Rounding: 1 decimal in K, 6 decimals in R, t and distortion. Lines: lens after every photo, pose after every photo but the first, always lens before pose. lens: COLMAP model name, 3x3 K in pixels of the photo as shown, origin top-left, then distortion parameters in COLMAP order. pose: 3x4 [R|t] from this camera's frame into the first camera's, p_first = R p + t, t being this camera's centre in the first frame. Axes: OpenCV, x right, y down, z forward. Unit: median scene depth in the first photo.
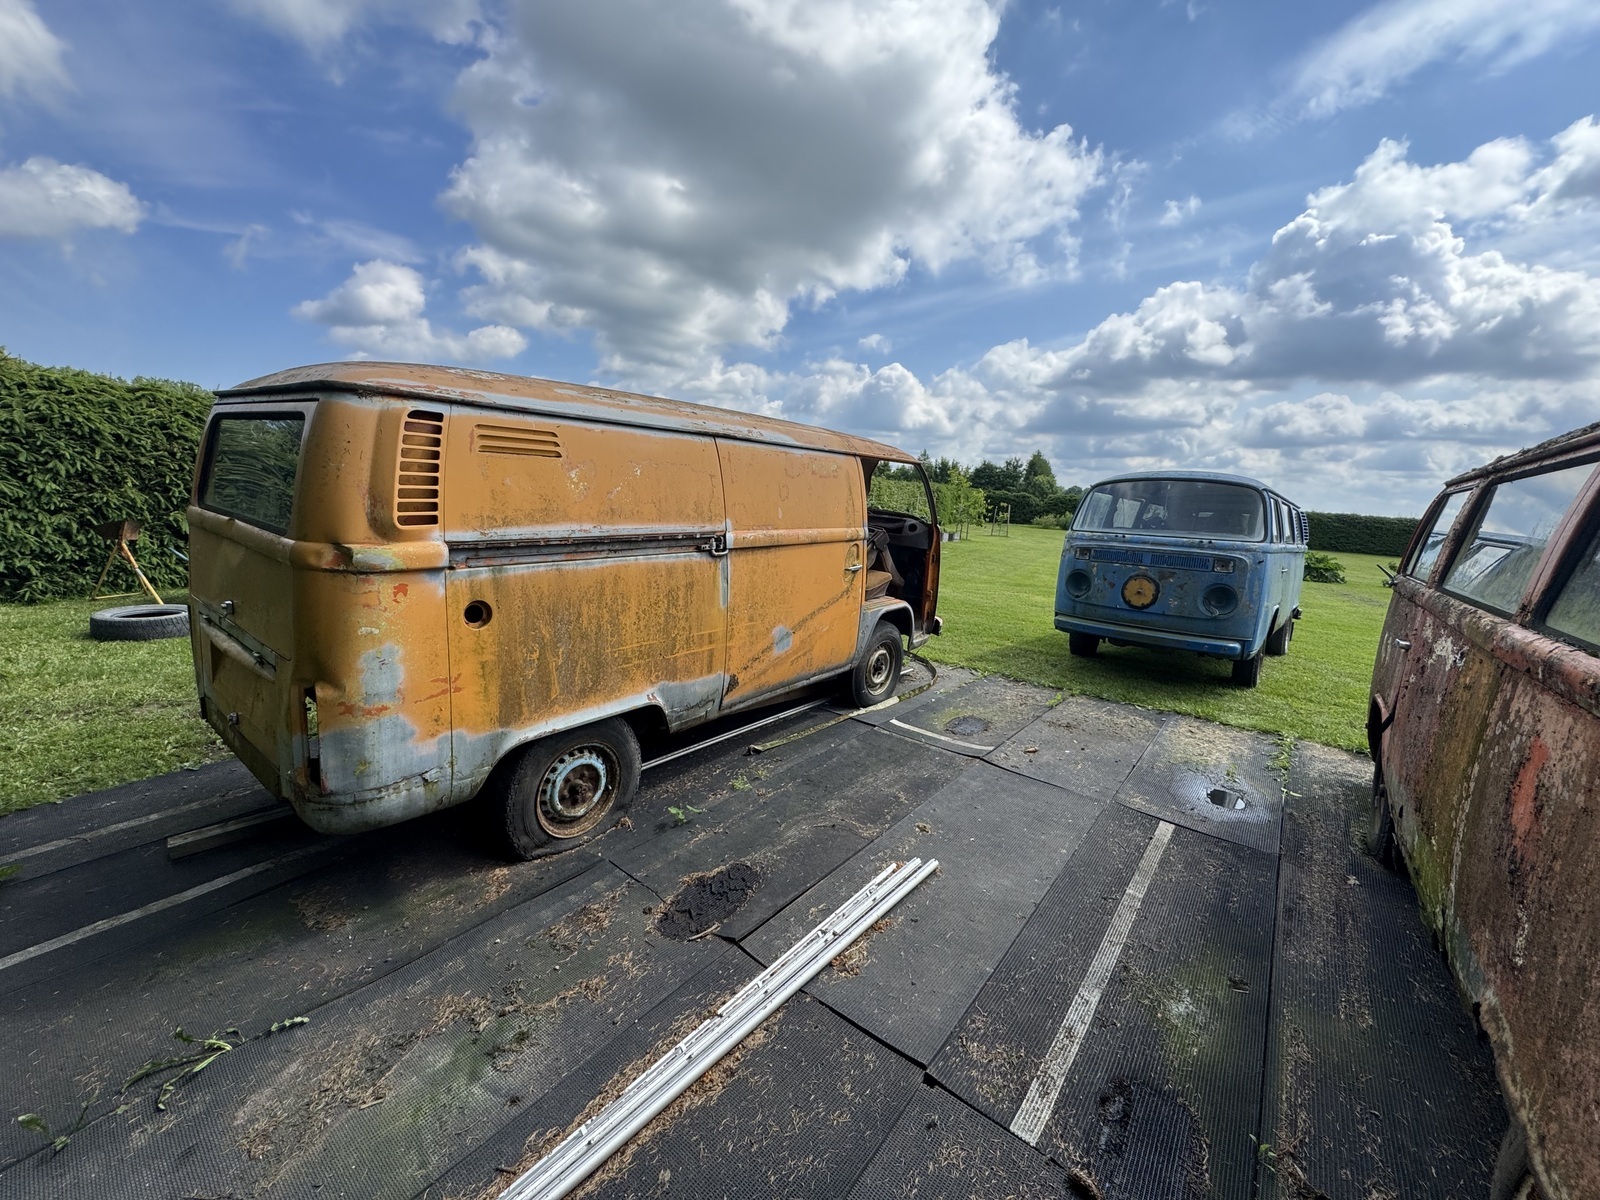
lens RADIAL K [[641.0, 0, 800.0], [0, 641.0, 600.0], [0, 0, 1]] dist [0.000642, 0.000084]
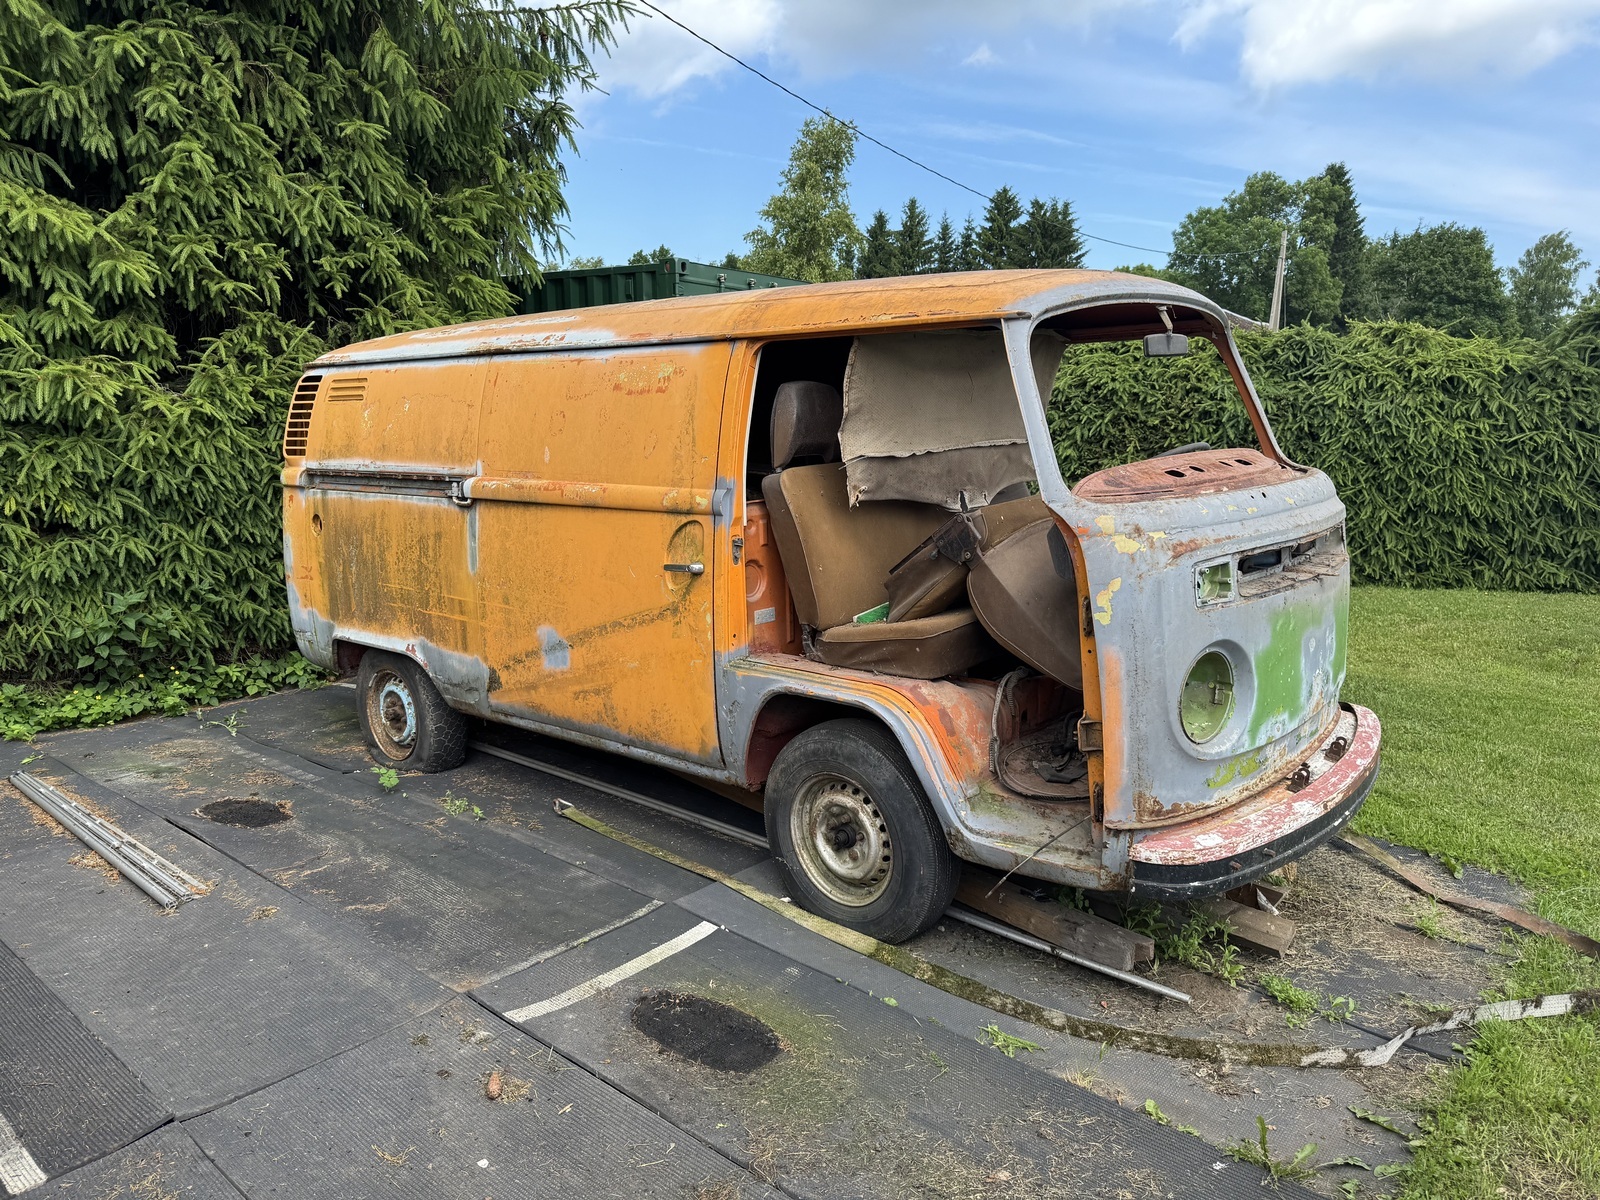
lens RADIAL K [[1135.1, 0, 800.0], [0, 1135.1, 600.0], [0, 0, 1]] dist [0.099613, -0.166406]
pose [[-0.063986, 0.106986, -0.992199, 1.265847], [-0.167341, 0.979009, 0.116355, -0.188536], [0.983820, 0.173481, -0.044739, 1.486630]]
